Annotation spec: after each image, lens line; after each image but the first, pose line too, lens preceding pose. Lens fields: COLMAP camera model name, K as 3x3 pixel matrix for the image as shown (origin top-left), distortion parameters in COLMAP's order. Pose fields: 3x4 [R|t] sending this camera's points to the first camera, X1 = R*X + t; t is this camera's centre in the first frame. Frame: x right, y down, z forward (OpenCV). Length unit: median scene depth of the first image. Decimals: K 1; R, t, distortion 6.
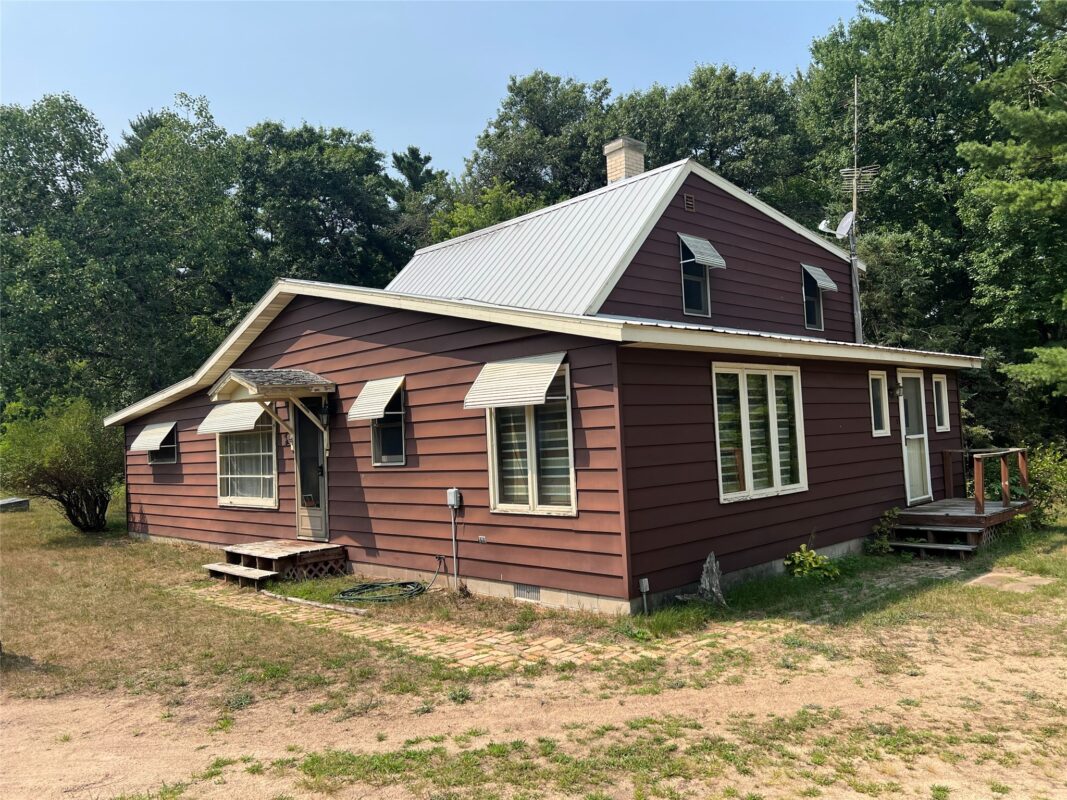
lens RADIAL K [[806.9, 0, 532.9], [0, 806.9, 400.9], [0, 0, 1]] dist [0.026943, -0.002850]
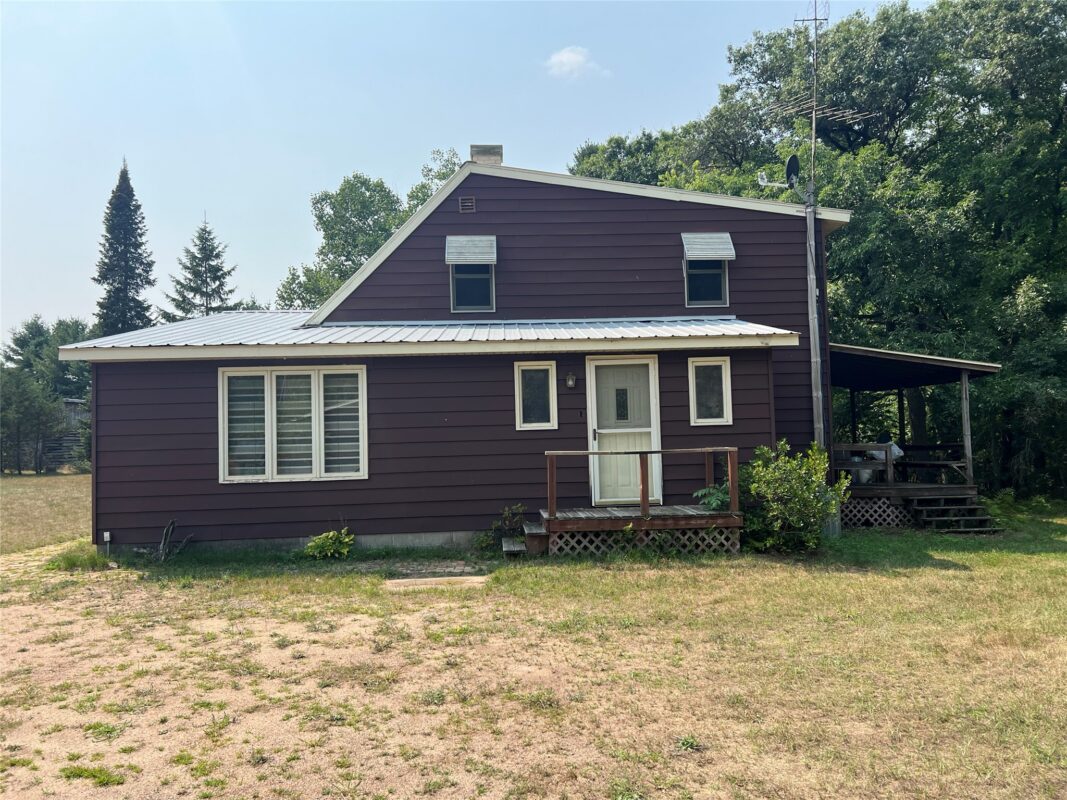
lens RADIAL K [[806.9, 0, 534.2], [0, 806.9, 400.5], [0, 0, 1]] dist [0.026943, -0.002850]
pose [[0.755733, -0.010321, -0.654799, 1.219142], [0.024251, 0.999631, 0.012232, -0.002383], [0.654431, -0.025124, 0.755704, 0.332489]]
